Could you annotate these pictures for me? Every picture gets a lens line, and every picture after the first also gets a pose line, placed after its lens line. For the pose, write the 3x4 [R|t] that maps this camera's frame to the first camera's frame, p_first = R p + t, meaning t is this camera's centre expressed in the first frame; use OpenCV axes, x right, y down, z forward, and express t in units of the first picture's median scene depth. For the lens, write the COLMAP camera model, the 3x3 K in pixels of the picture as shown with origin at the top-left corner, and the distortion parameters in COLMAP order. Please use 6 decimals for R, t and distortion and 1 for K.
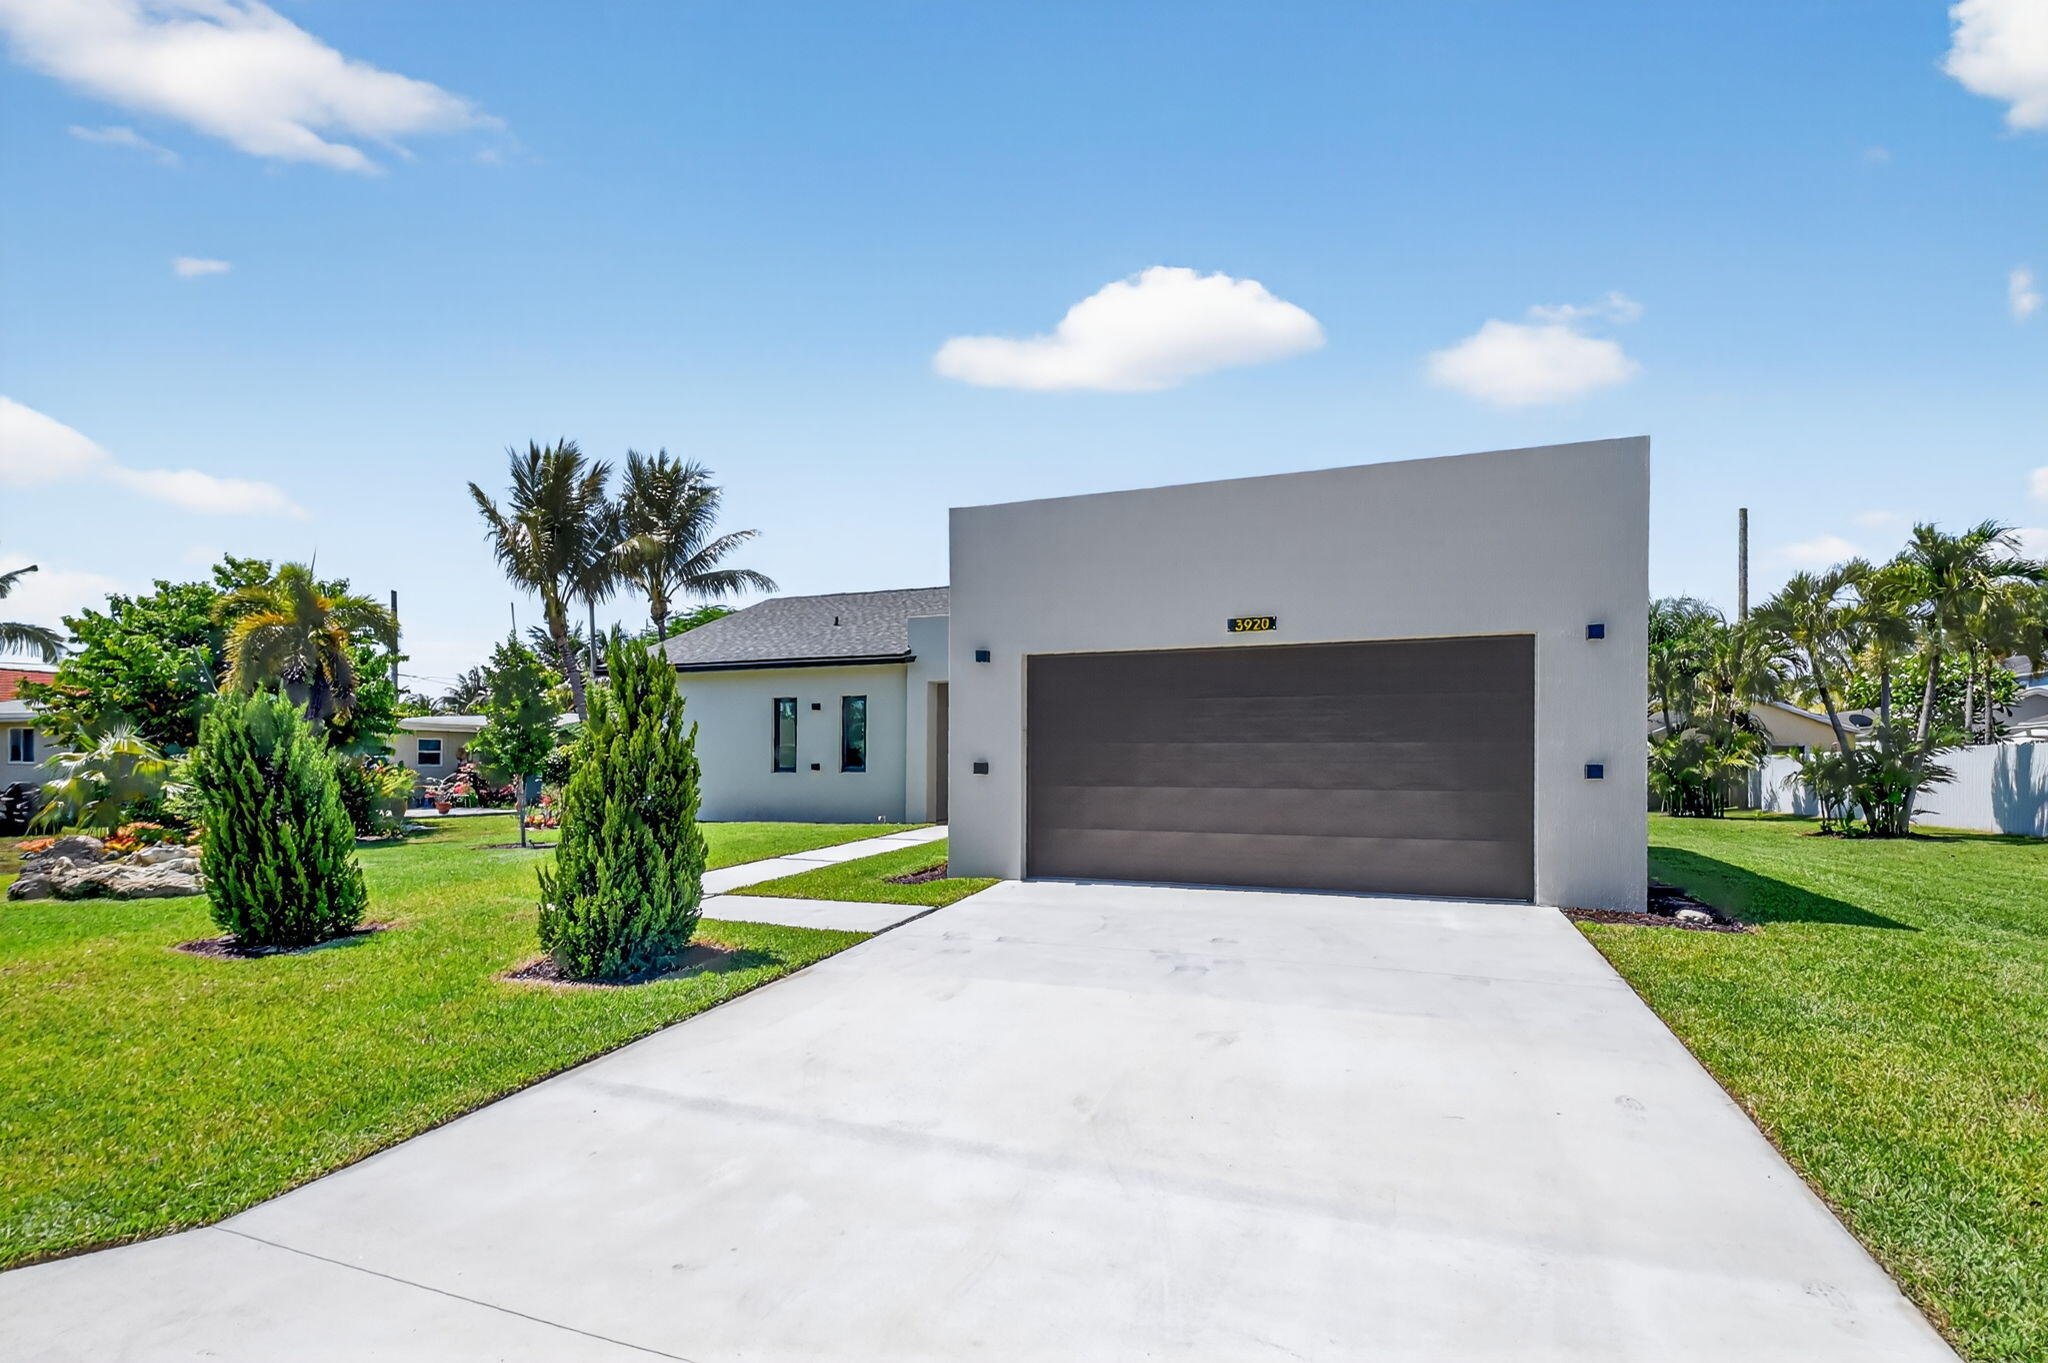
lens RADIAL K [[920.3, 0, 1027.4], [0, 920.3, 677.8], [0, 0, 1]] dist [0.009889, -0.025516]
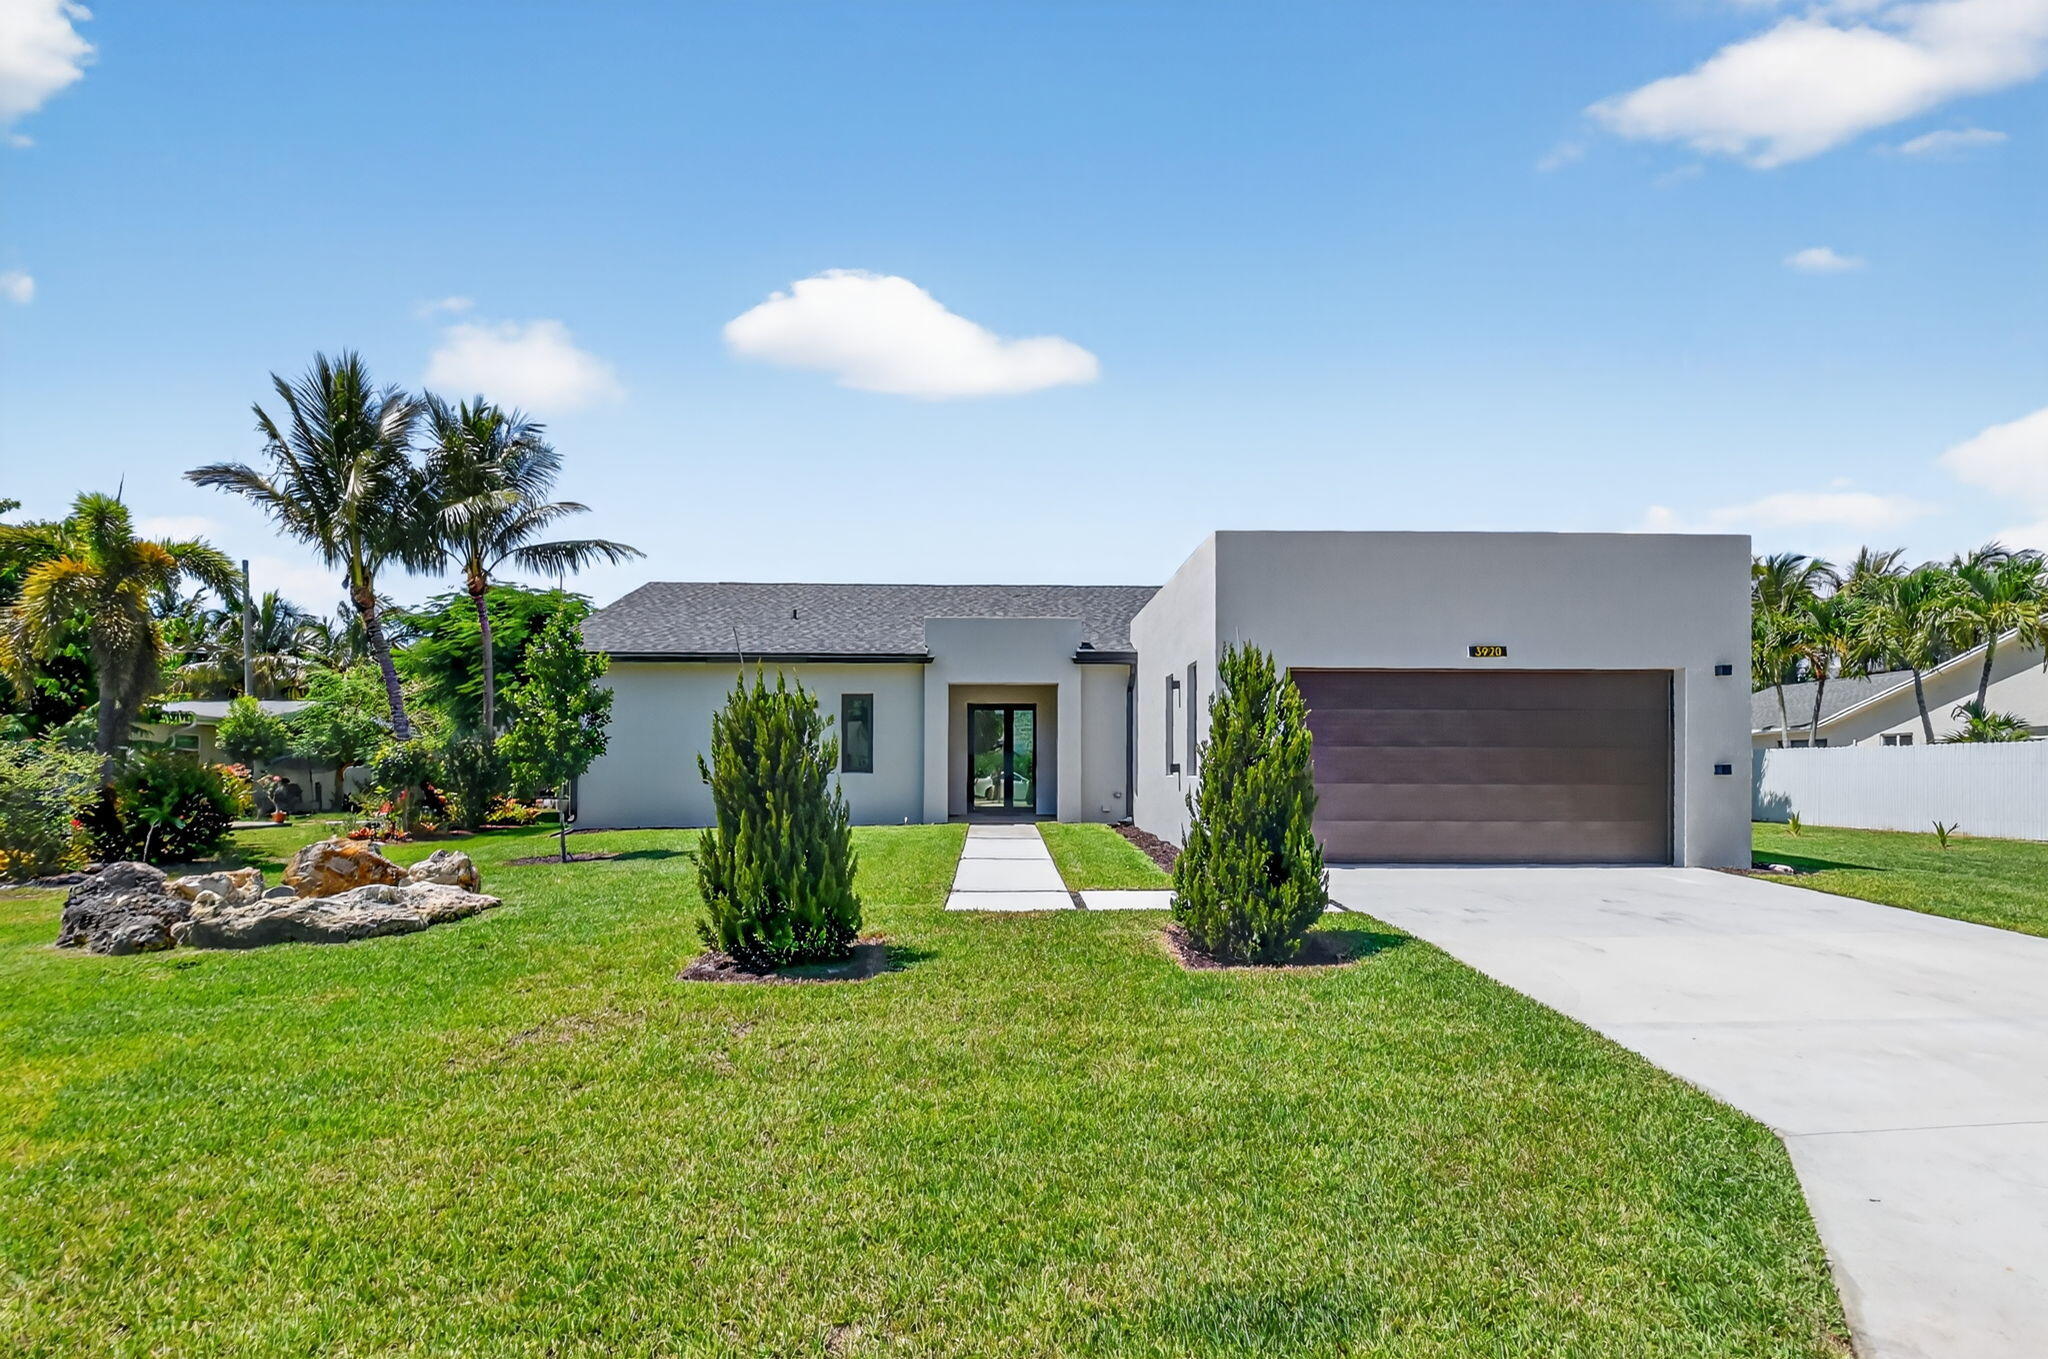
lens RADIAL K [[920.3, 0, 1027.4], [0, 920.3, 675.8], [0, 0, 1]] dist [0.009889, -0.025516]
pose [[0.932579, 0.037031, 0.359062, -0.731587], [-0.035027, 0.999313, -0.012087, 0.010279], [-0.359263, -0.001305, 0.933235, 0.068046]]
